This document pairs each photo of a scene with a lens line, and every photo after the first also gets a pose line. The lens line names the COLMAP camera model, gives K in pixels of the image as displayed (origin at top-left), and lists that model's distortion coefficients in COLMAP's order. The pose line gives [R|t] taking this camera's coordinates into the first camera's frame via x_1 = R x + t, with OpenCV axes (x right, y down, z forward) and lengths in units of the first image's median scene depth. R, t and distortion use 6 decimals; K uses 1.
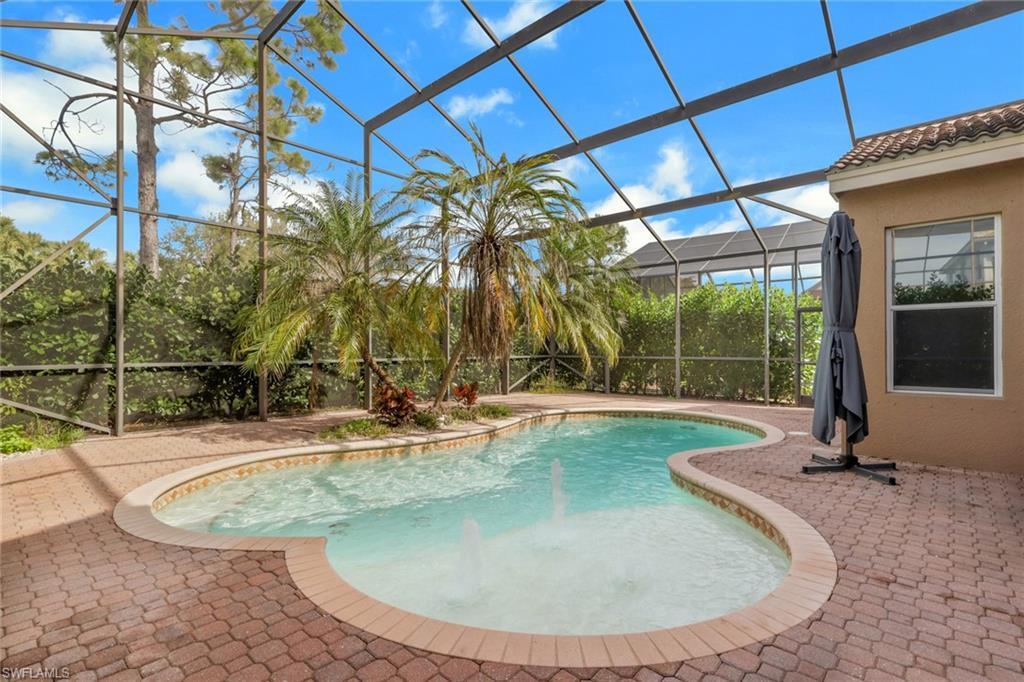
lens RADIAL K [[484.6, 0, 512.7], [0, 484.6, 342.9], [0, 0, 1]] dist [-0.001113, -0.000372]
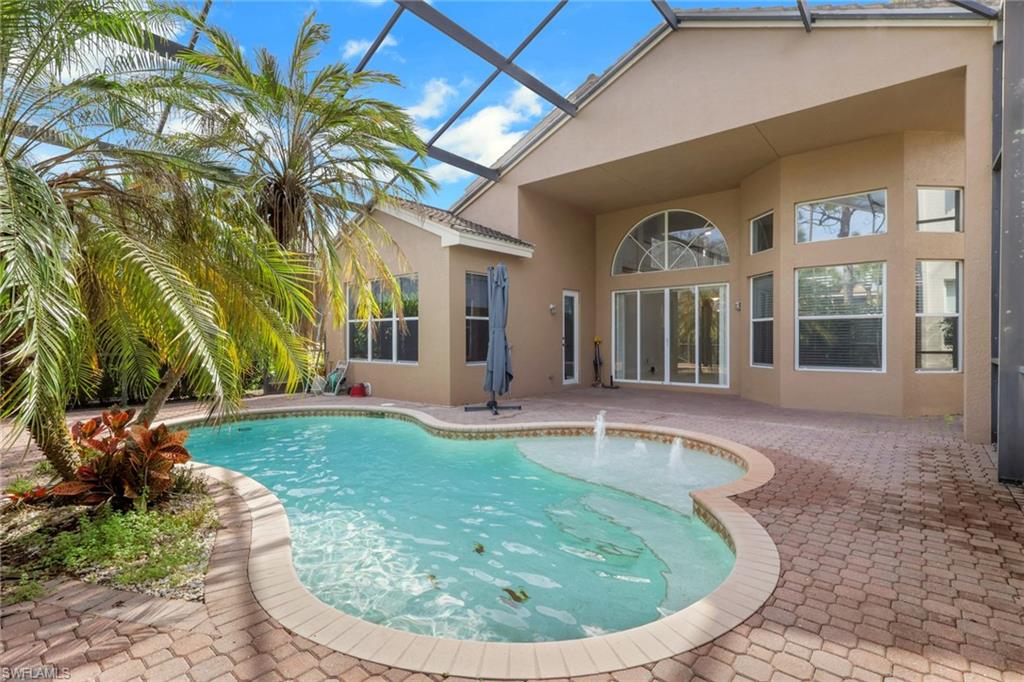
lens RADIAL K [[484.6, 0, 512.5], [0, 484.6, 341.6], [0, 0, 1]] dist [-0.001113, -0.000372]
pose [[-0.041872, -0.001649, 0.999122, -1.957495], [-0.004778, 0.999988, 0.001450, 0.018356], [-0.999112, -0.004713, -0.041879, 1.832146]]
